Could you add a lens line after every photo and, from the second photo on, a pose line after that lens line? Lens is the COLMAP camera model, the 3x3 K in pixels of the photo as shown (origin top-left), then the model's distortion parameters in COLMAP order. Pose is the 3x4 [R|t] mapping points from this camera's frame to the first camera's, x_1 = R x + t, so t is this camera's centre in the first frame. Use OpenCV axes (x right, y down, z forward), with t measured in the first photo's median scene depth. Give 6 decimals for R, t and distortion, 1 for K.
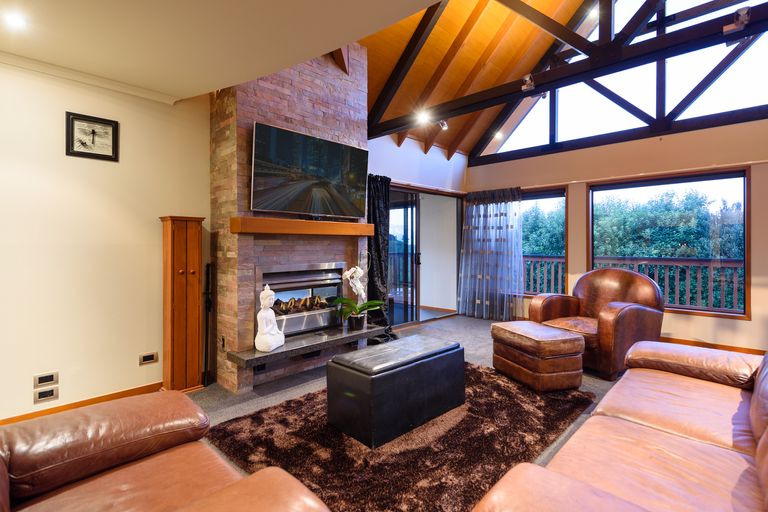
lens RADIAL K [[389.6, 0, 383.3], [0, 389.6, 254.4], [0, 0, 1]] dist [0.038624, -0.000419]
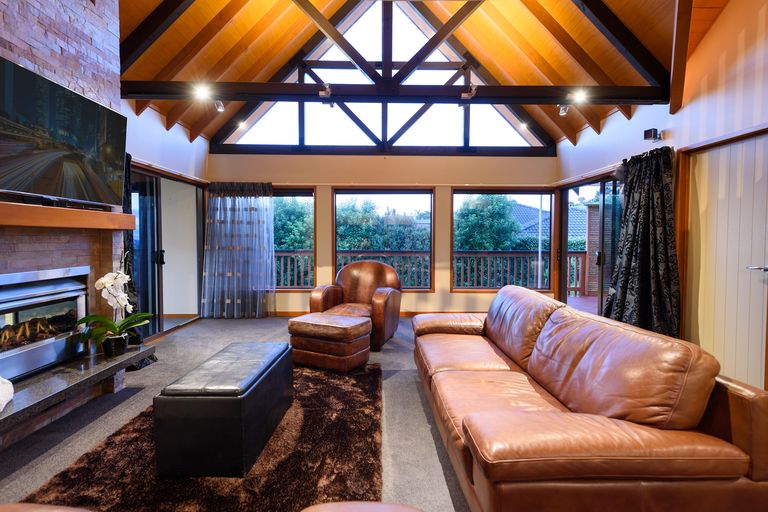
lens RADIAL K [[402.6, 0, 383.5], [0, 402.6, 255.1], [0, 0, 1]] dist [0.050221, -0.001242]
pose [[0.722113, -0.027224, 0.691239, -0.207386], [0.014514, 0.999602, 0.024207, -0.009604], [-0.691623, -0.007447, 0.722221, 0.059379]]
